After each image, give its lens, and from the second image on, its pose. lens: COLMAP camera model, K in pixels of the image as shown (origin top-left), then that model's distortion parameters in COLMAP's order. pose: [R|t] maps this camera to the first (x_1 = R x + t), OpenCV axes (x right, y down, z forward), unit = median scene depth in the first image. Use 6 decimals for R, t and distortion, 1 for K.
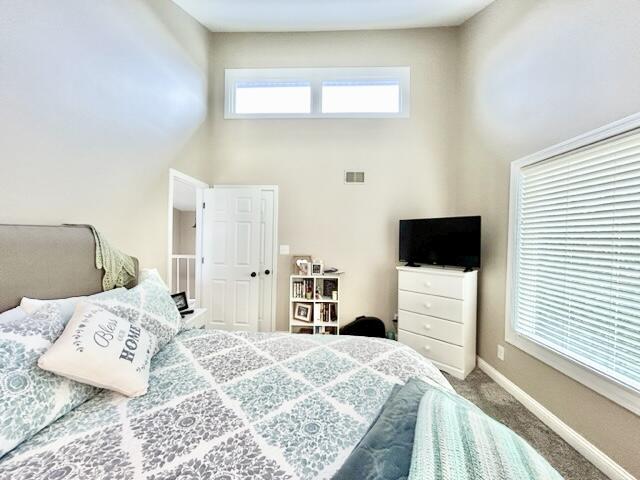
lens RADIAL K [[259.6, 0, 317.3], [0, 259.6, 238.8], [0, 0, 1]] dist [0.010376, 0.000021]
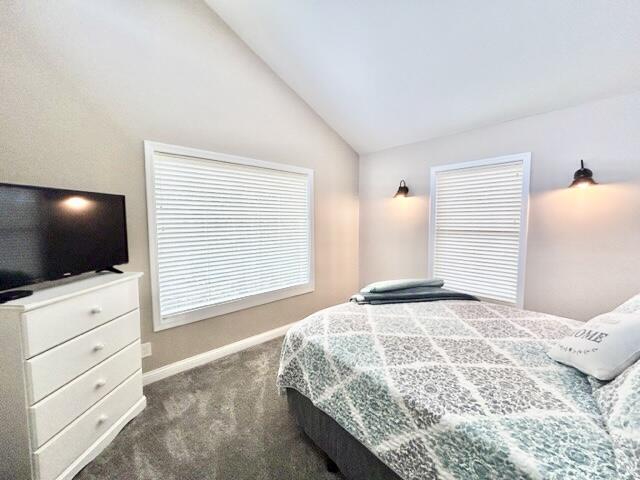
lens RADIAL K [[259.6, 0, 317.3], [0, 259.6, 238.8], [0, 0, 1]] dist [0.010376, 0.000021]
pose [[-0.692947, -0.064407, 0.718106, -0.449131], [-0.002306, 0.996195, 0.087124, -0.041054], [-0.720985, 0.058716, -0.690458, 1.562430]]
